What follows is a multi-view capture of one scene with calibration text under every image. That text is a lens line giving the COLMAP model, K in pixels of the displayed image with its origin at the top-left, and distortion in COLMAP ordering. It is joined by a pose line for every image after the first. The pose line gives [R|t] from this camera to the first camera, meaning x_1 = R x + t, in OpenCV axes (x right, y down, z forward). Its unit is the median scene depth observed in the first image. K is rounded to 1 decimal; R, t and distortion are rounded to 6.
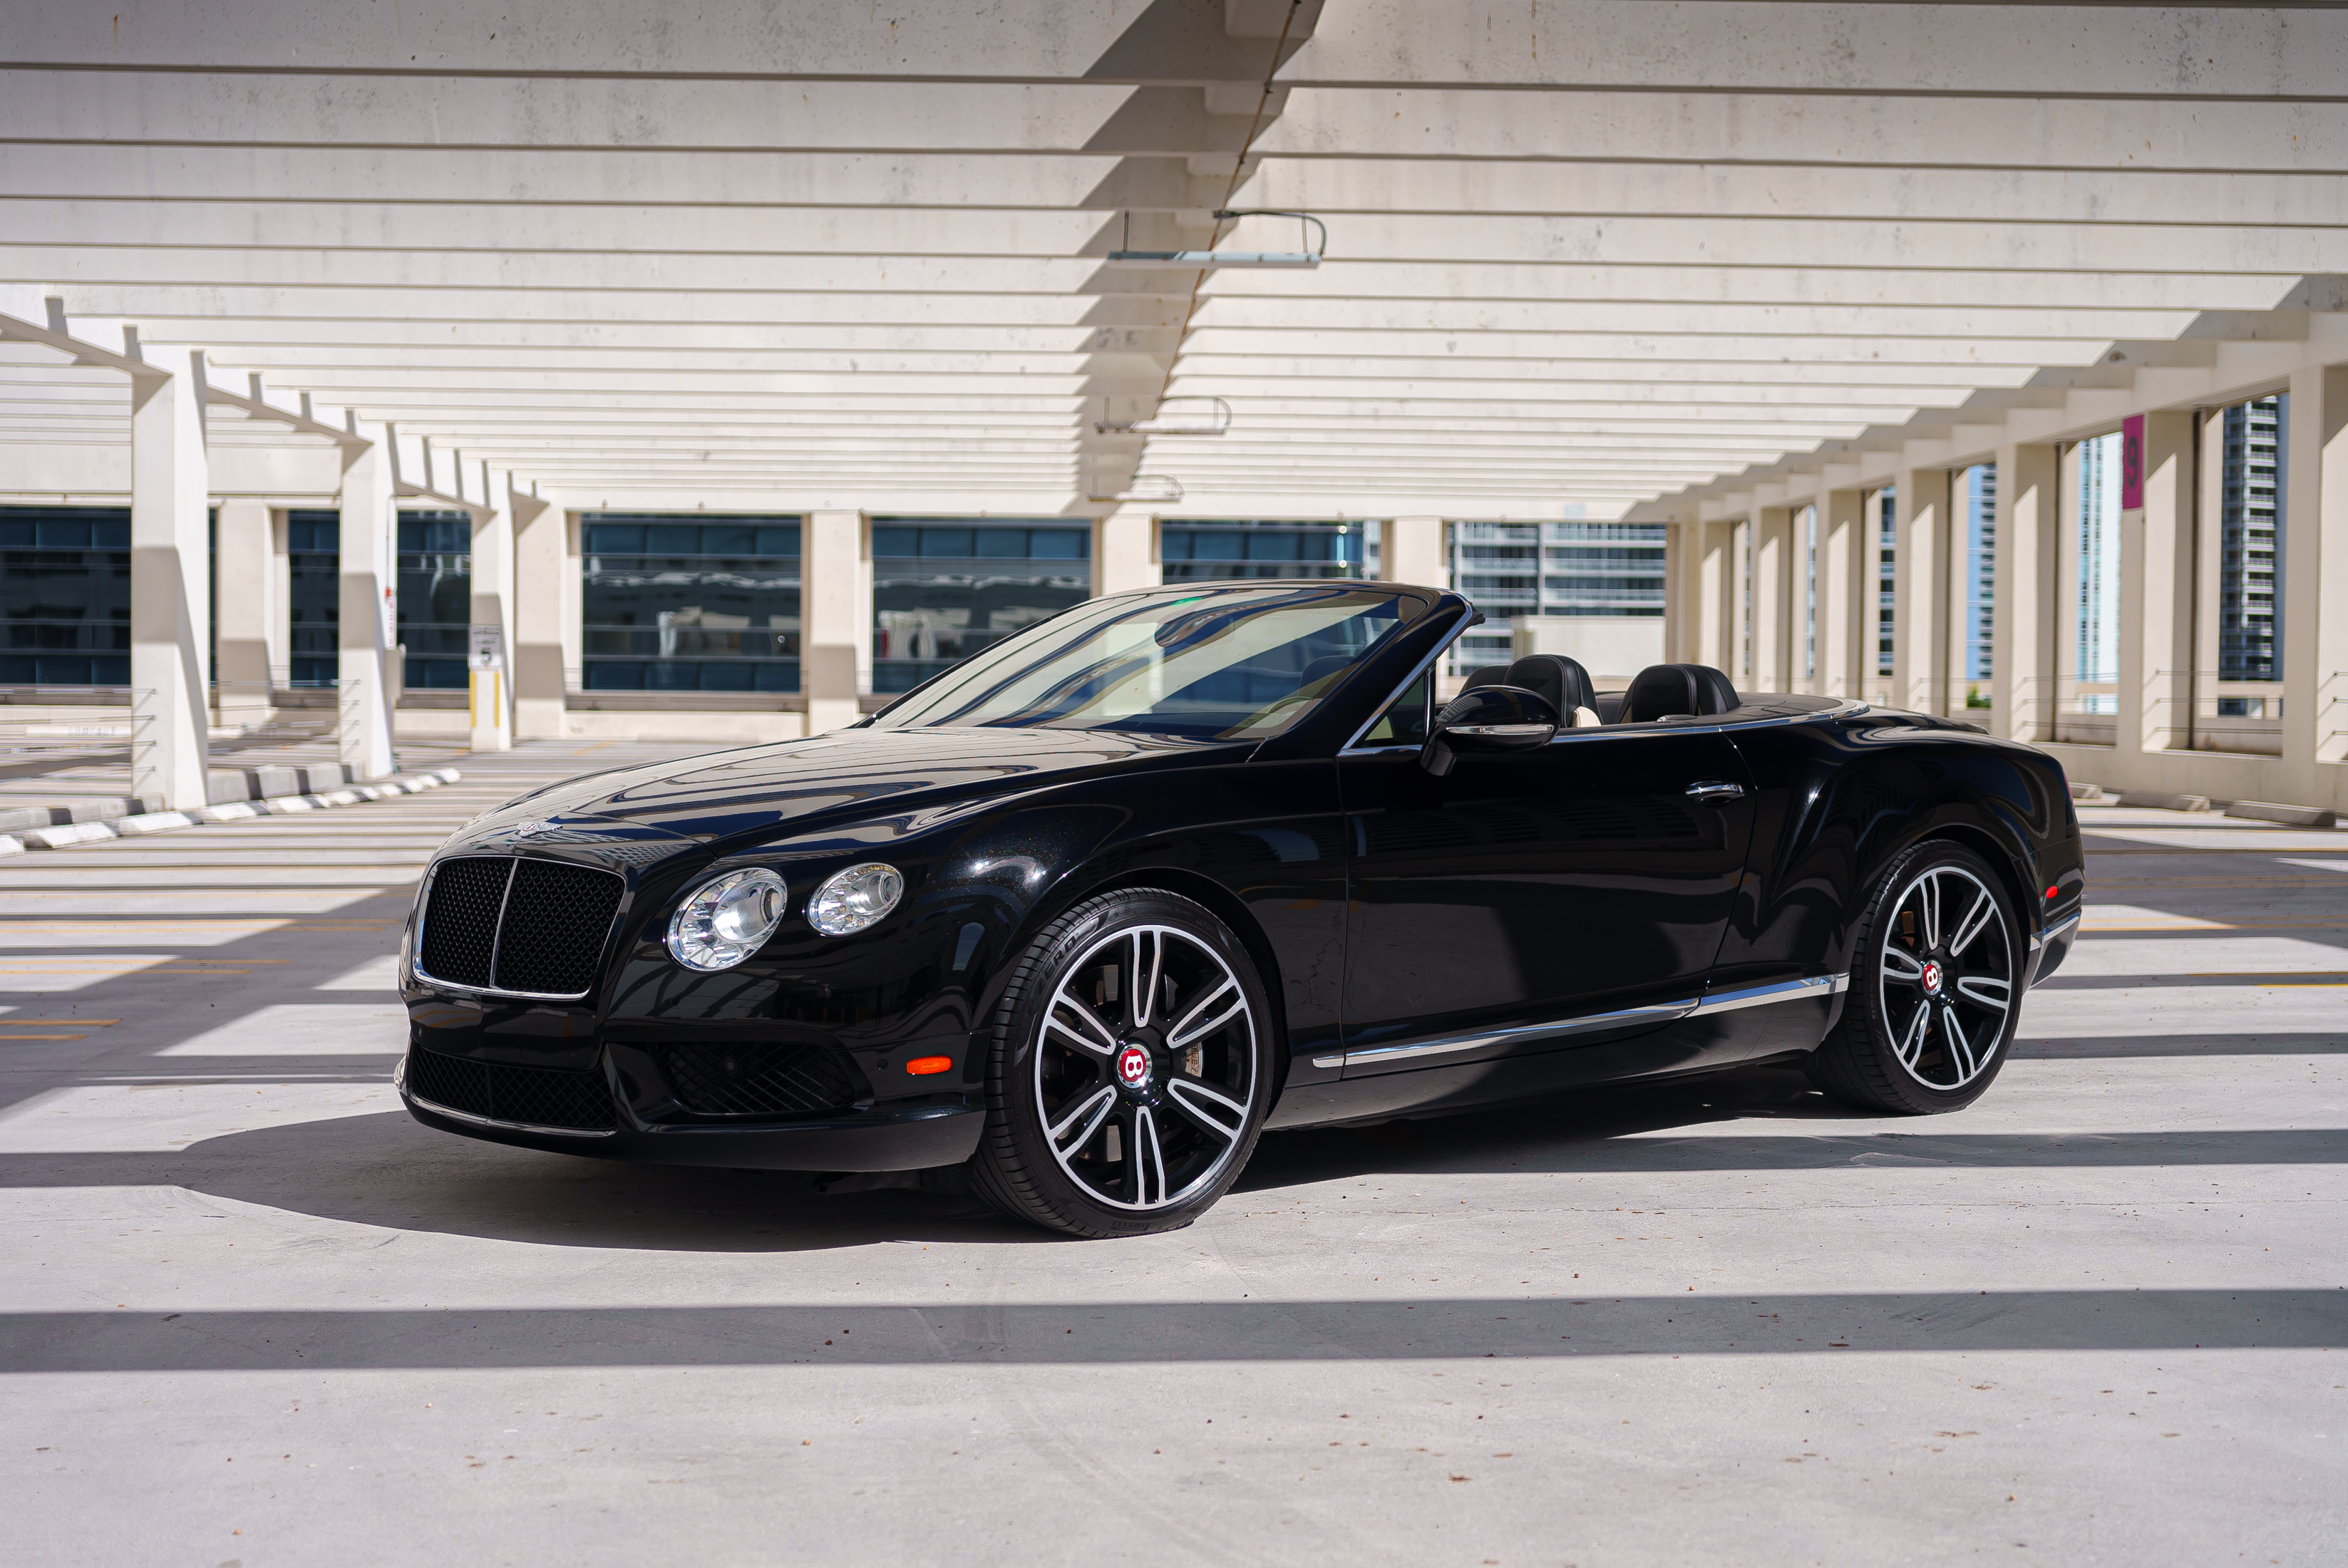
lens RADIAL K [[3372.6, 0, 1174.0], [0, 3372.6, 784.0], [0, 0, 1]] dist [0.006466, -0.091691]
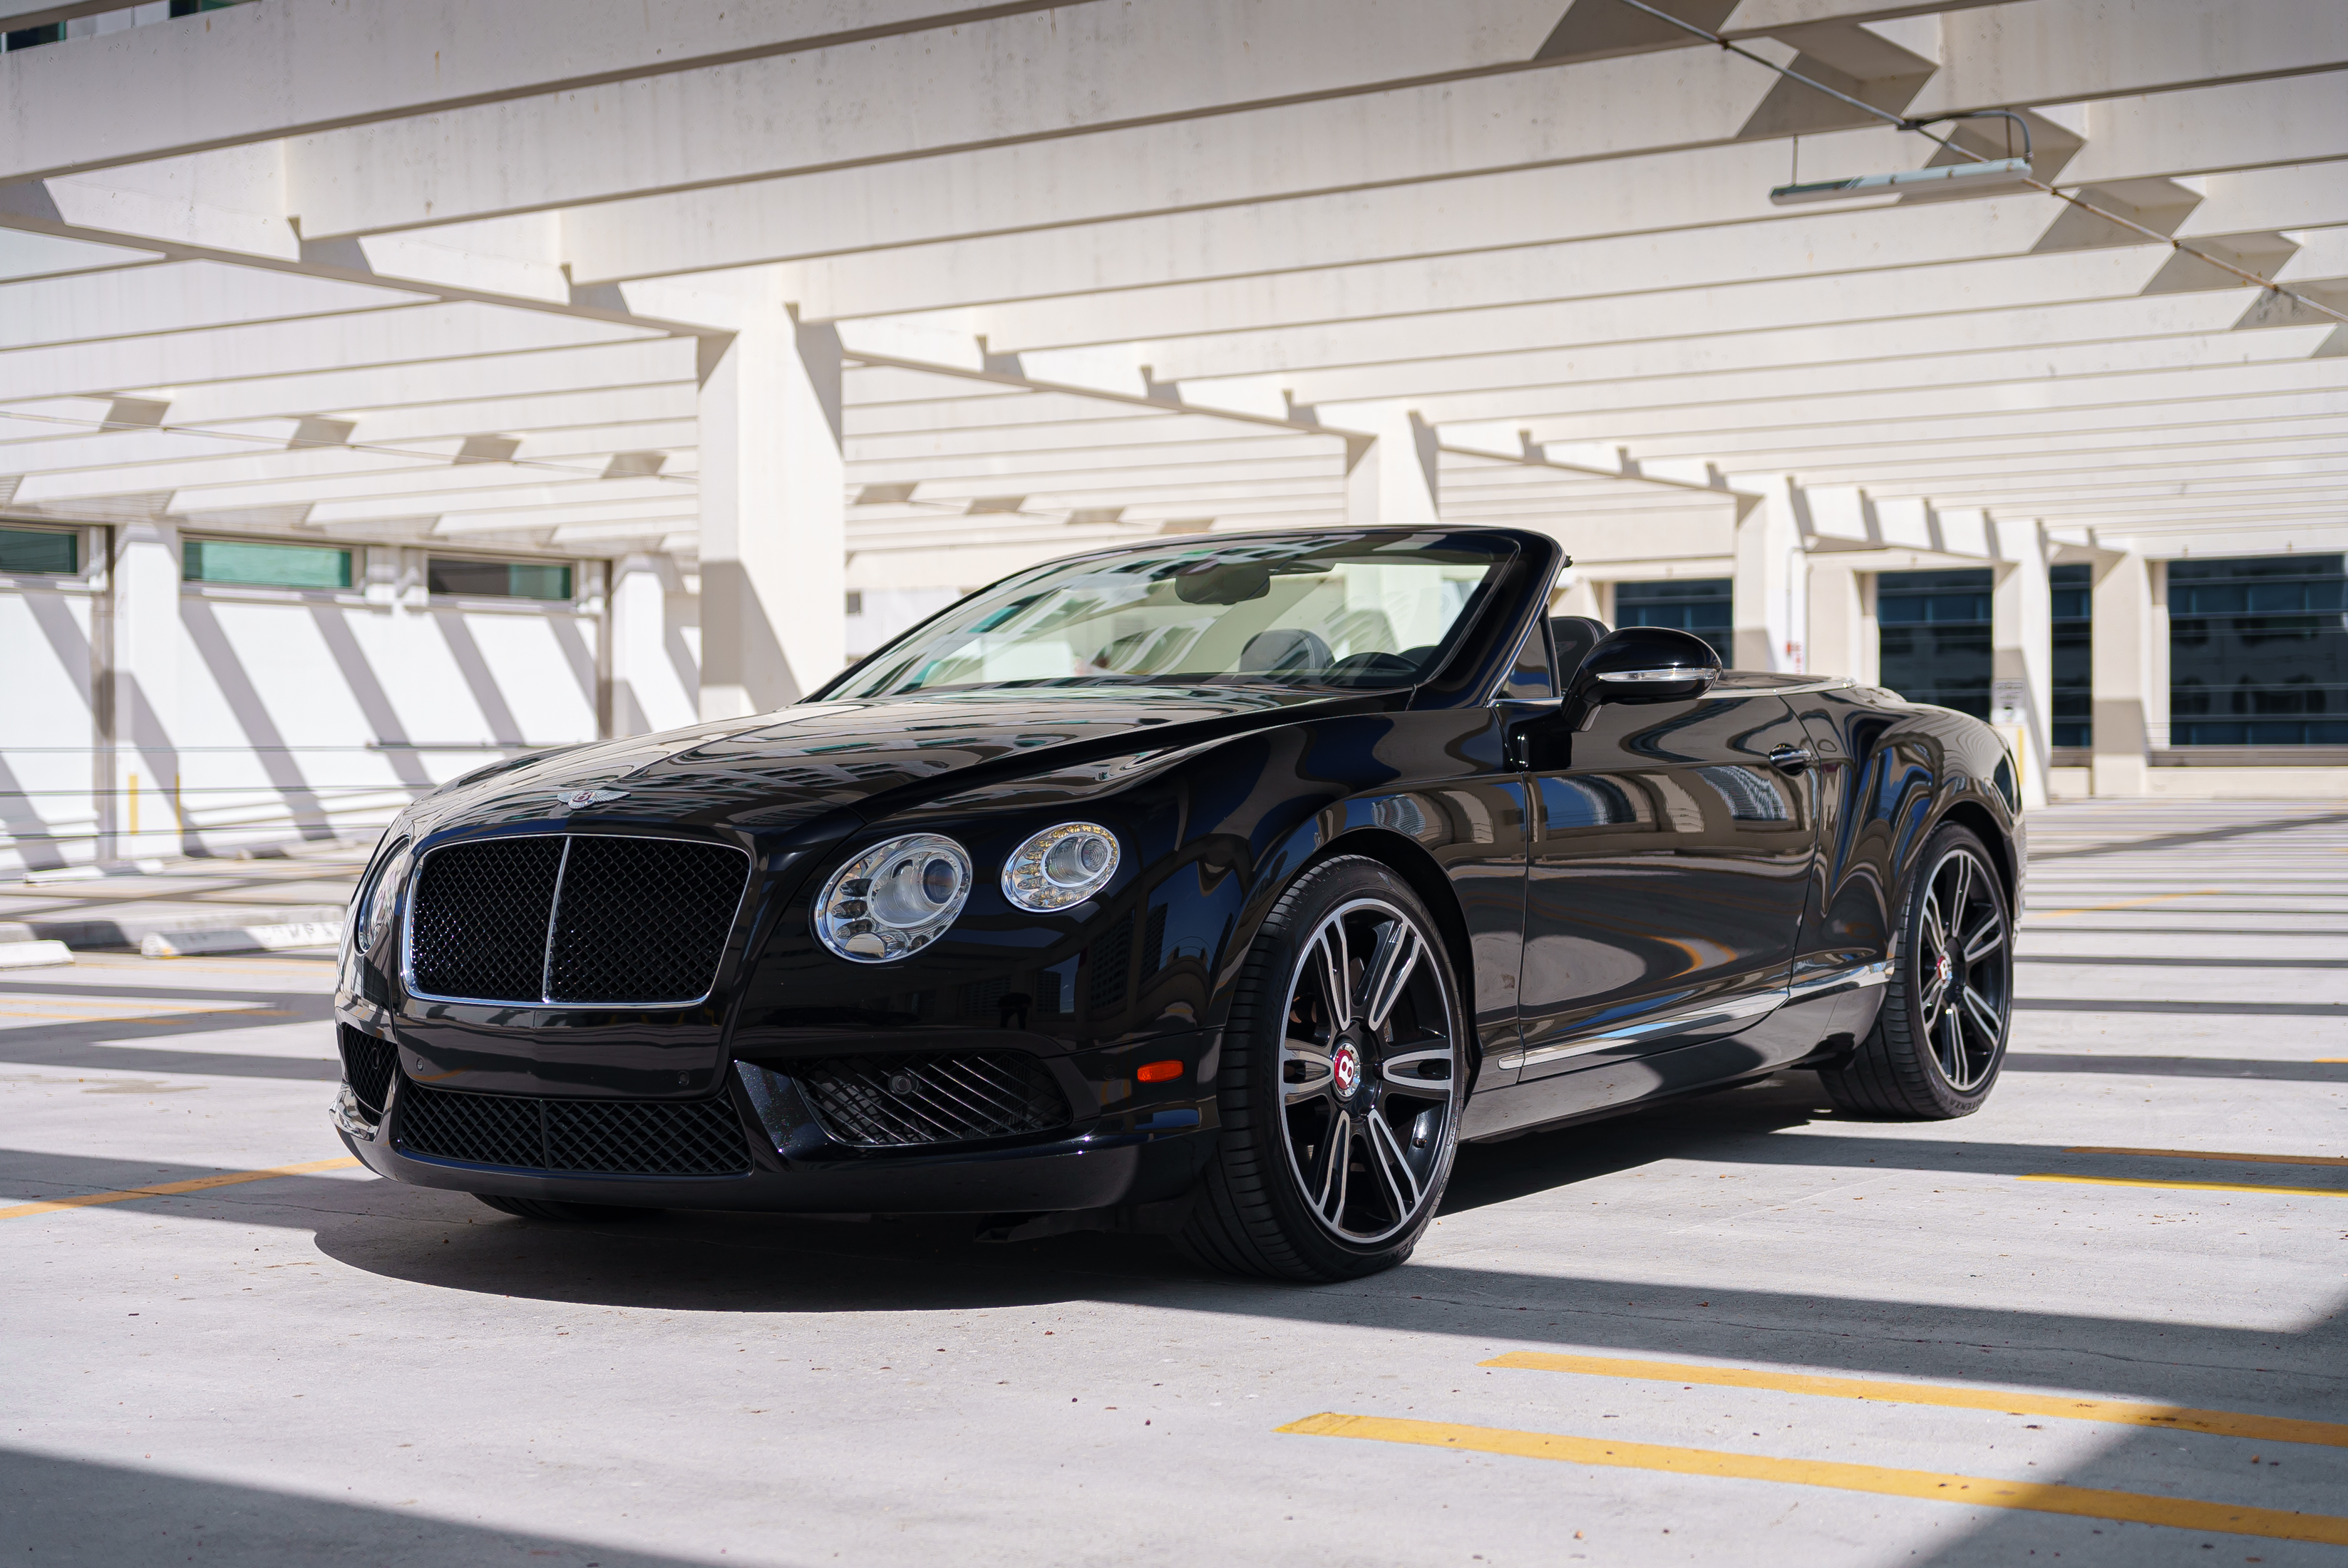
lens RADIAL K [[3167.4, 0, 1174.0], [0, 3167.4, 784.0], [0, 0, 1]] dist [0.042860, 0.047451]
pose [[0.817859, -0.007648, -0.575368, 0.197648], [-0.003947, 0.999814, -0.018901, 0.001699], [0.575406, 0.017729, 0.817676, 0.183367]]
